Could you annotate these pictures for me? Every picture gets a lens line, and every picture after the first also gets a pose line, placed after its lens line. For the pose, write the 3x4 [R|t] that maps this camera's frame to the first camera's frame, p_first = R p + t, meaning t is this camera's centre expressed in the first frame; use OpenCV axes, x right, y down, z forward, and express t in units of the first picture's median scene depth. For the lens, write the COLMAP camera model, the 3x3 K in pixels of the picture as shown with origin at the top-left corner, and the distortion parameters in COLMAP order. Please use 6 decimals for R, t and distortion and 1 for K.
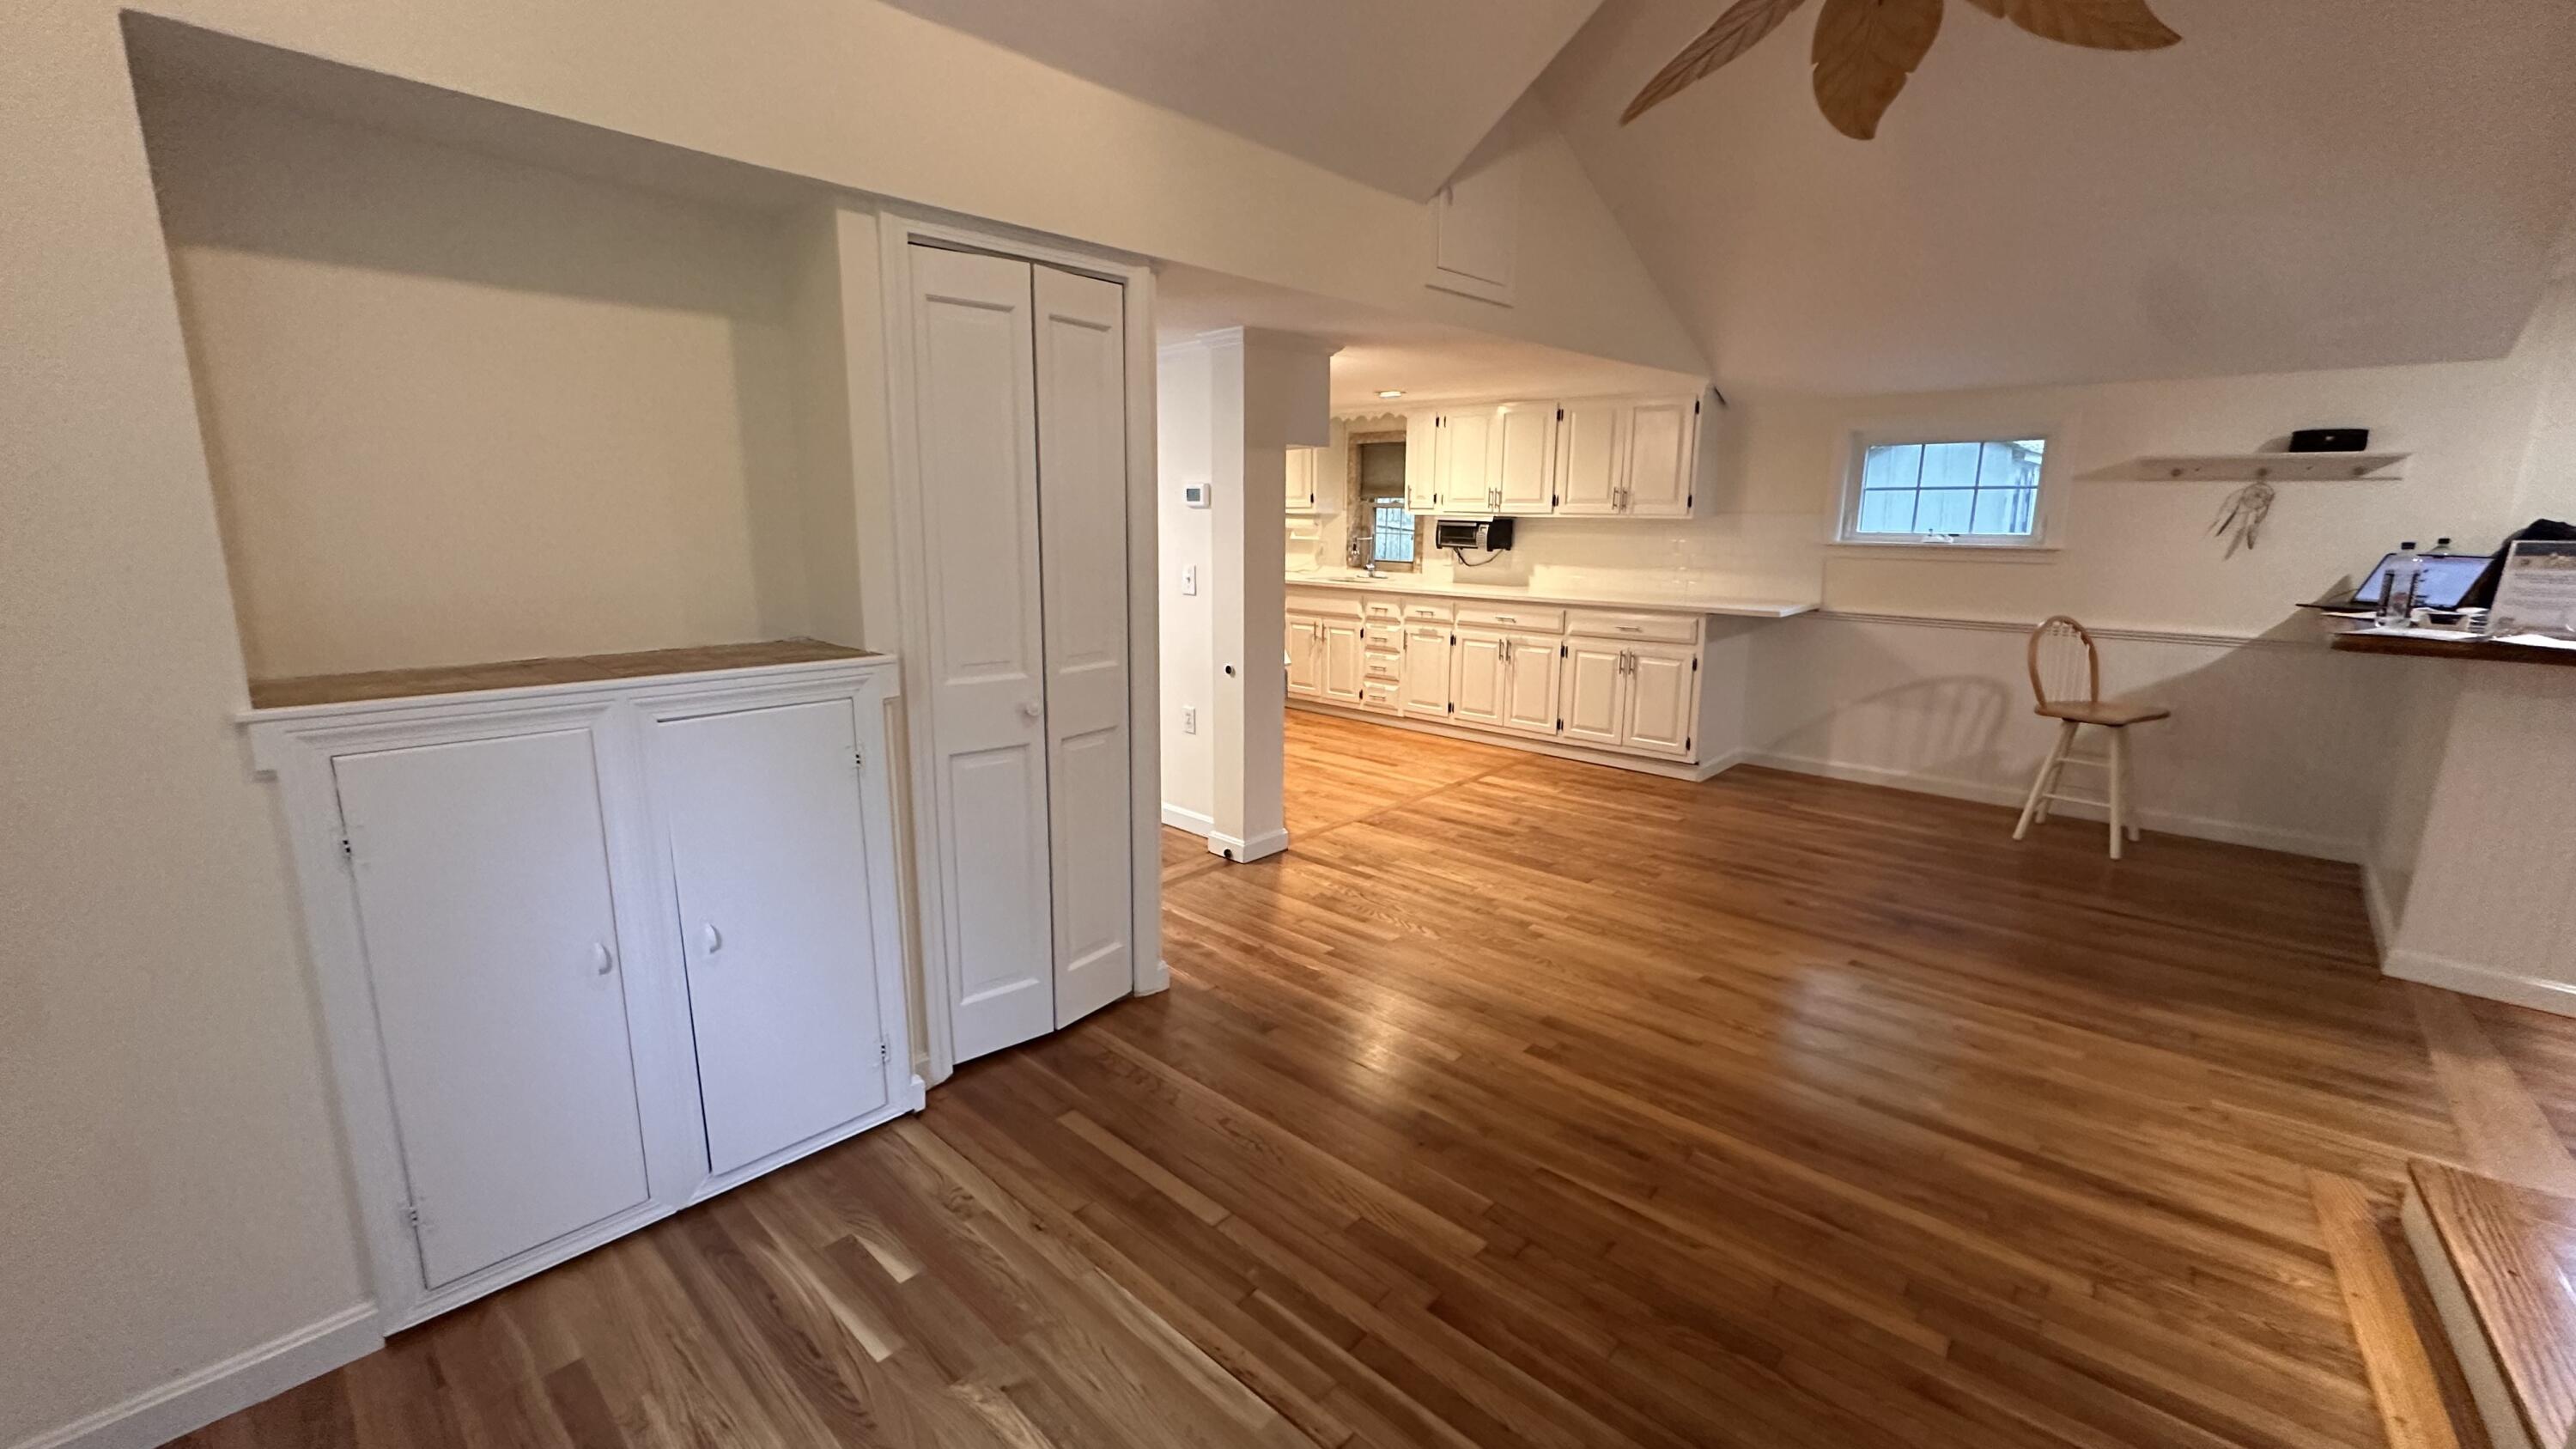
lens RADIAL K [[1028.9, 0, 1287.5], [0, 1028.9, 721.2], [0, 0, 1]] dist [-0.000024, -0.000097]
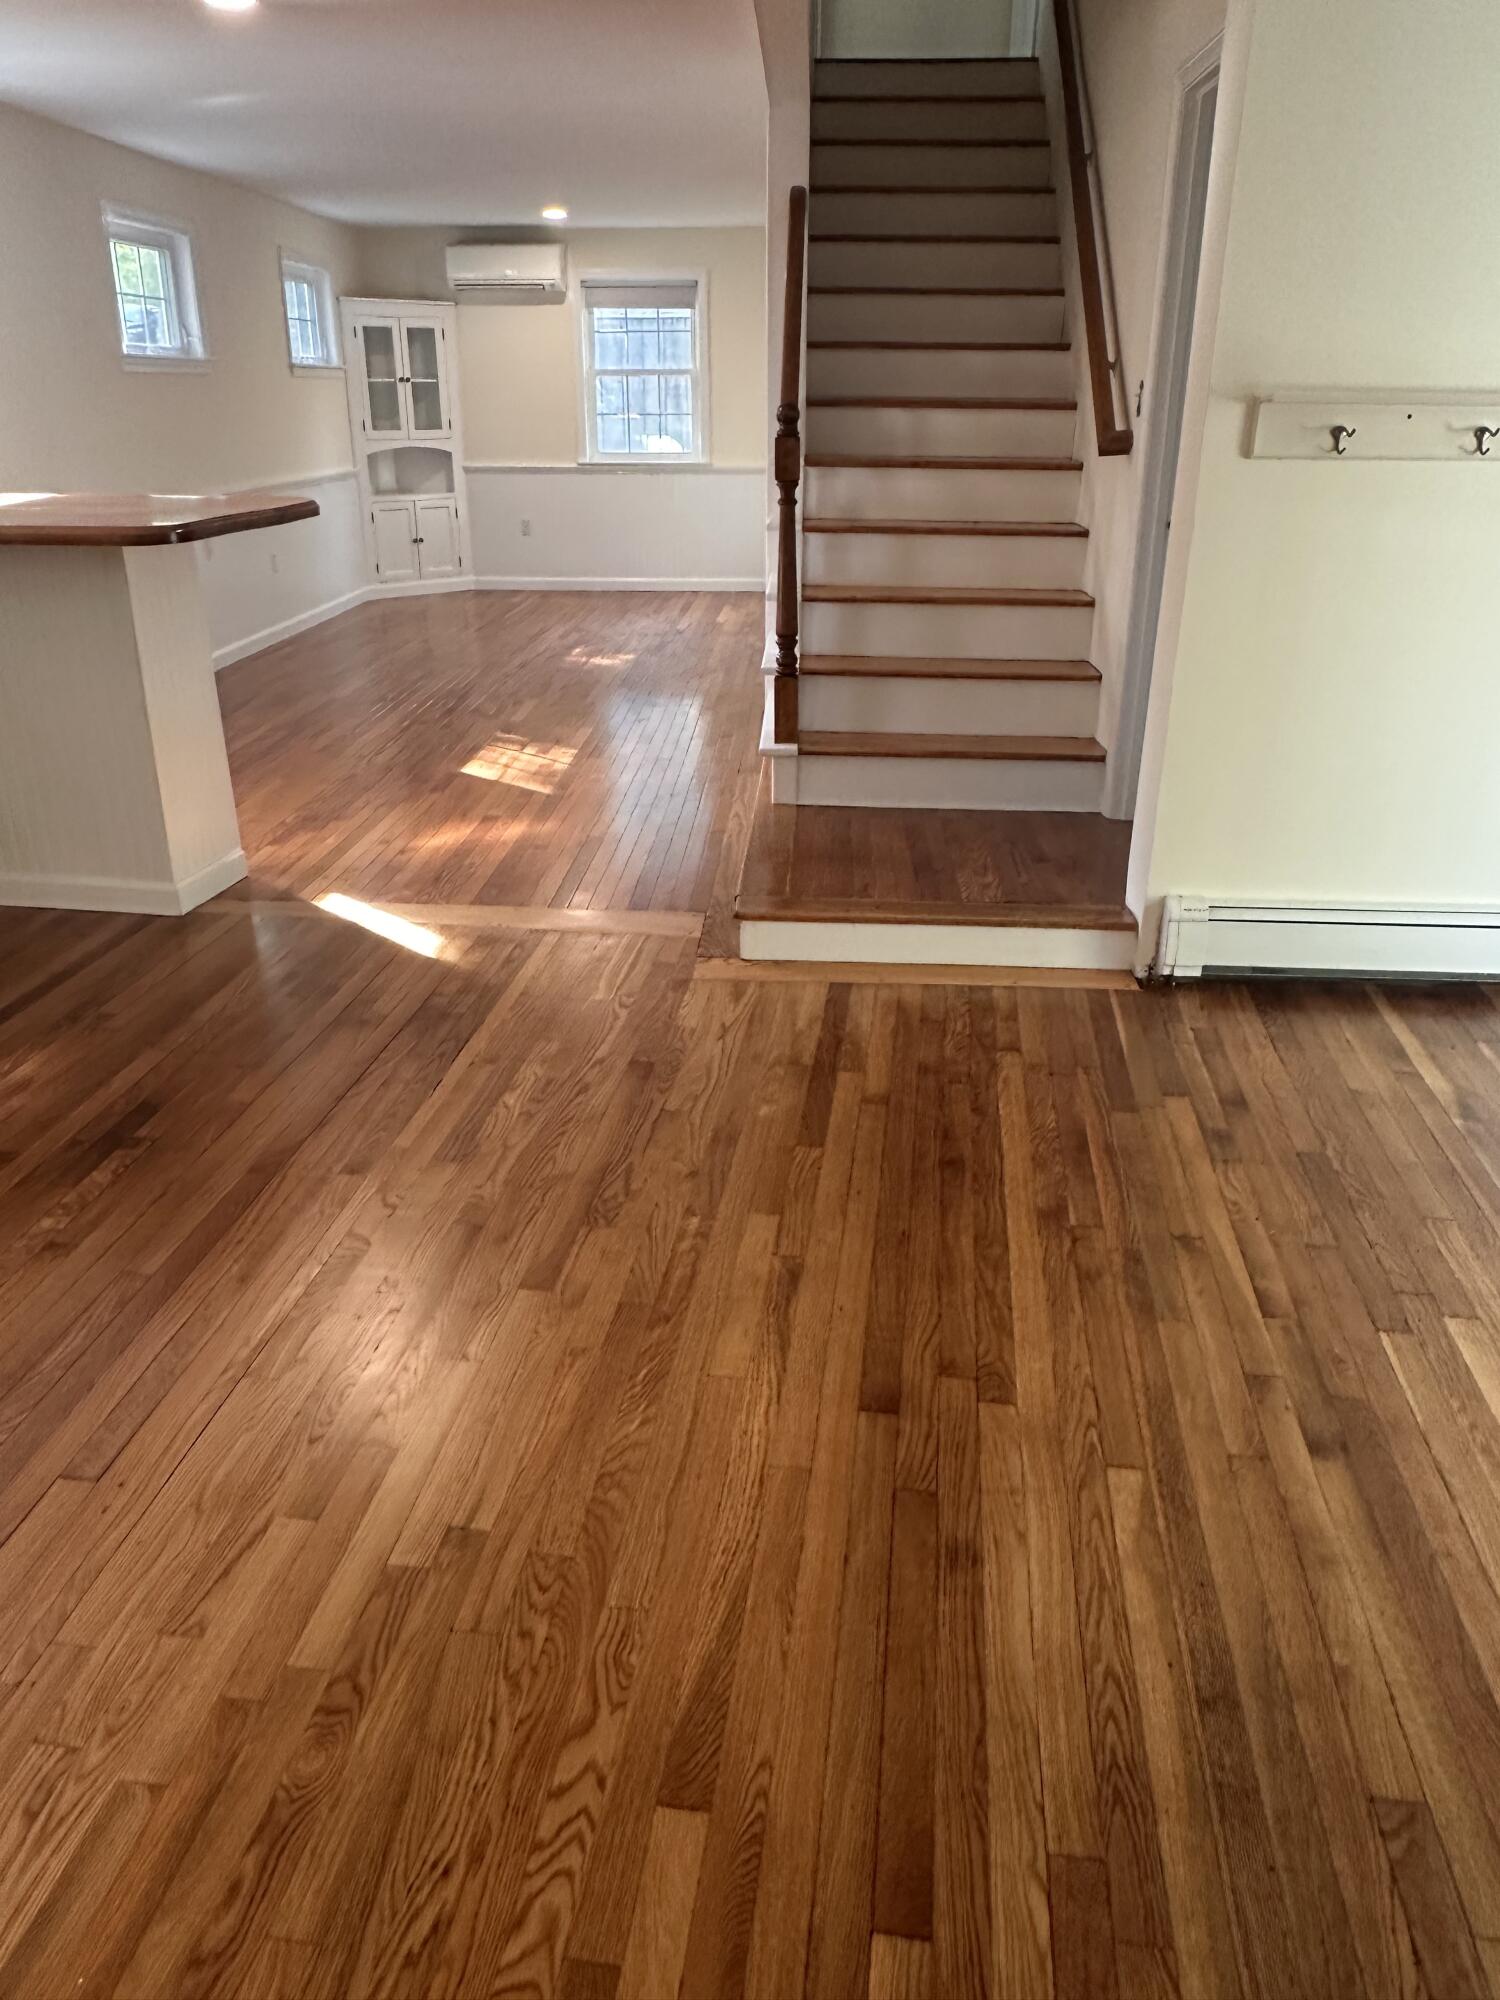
lens RADIAL K [[1412.7, 0, 738.8], [0, 1412.7, 992.4], [0, 0, 1]] dist [-0.001200, 0.004804]
pose [[-0.569414, -0.324278, 0.755389, -0.112349], [0.163305, 0.855971, 0.490556, -0.158270], [-0.805667, 0.402688, -0.434446, 0.840710]]
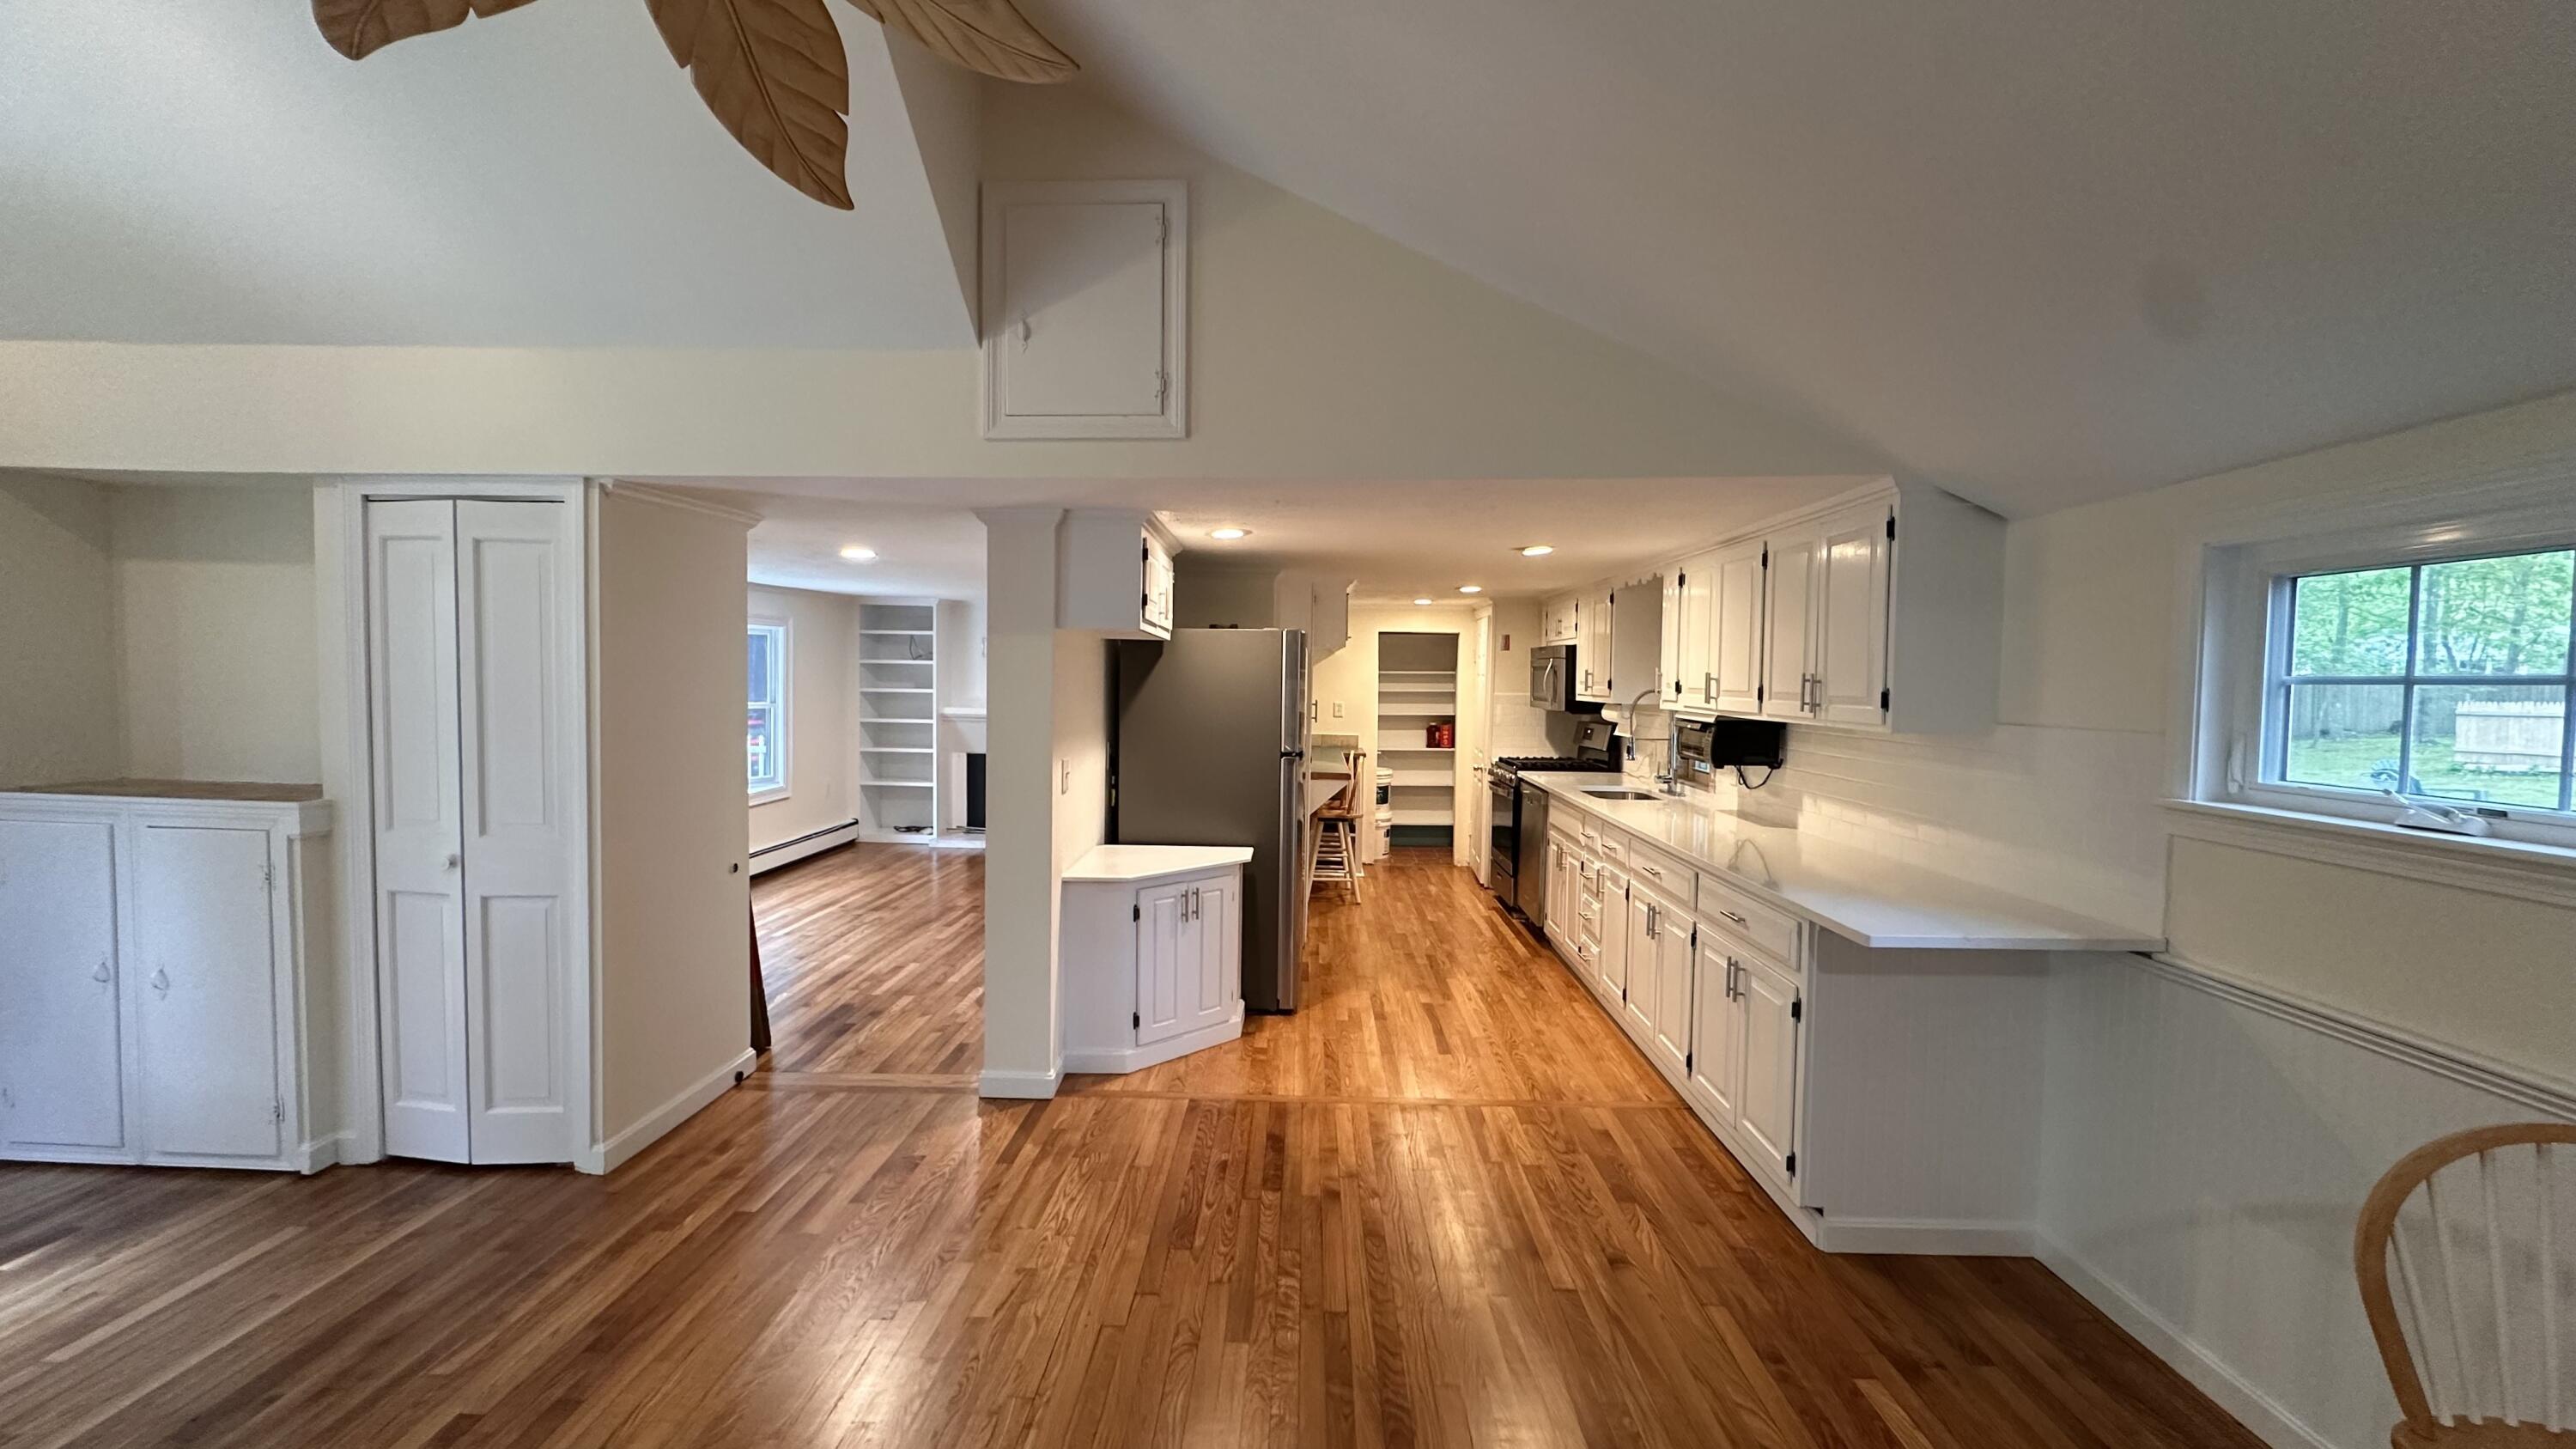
lens RADIAL K [[1028.9, 0, 1287.5], [0, 1028.9, 721.2], [0, 0, 1]] dist [-0.000024, -0.000097]
pose [[0.656792, 0.037112, -0.753158, 0.729502], [-0.163981, 0.981916, -0.094615, -0.126842], [0.736026, 0.185646, 0.651000, 0.535323]]
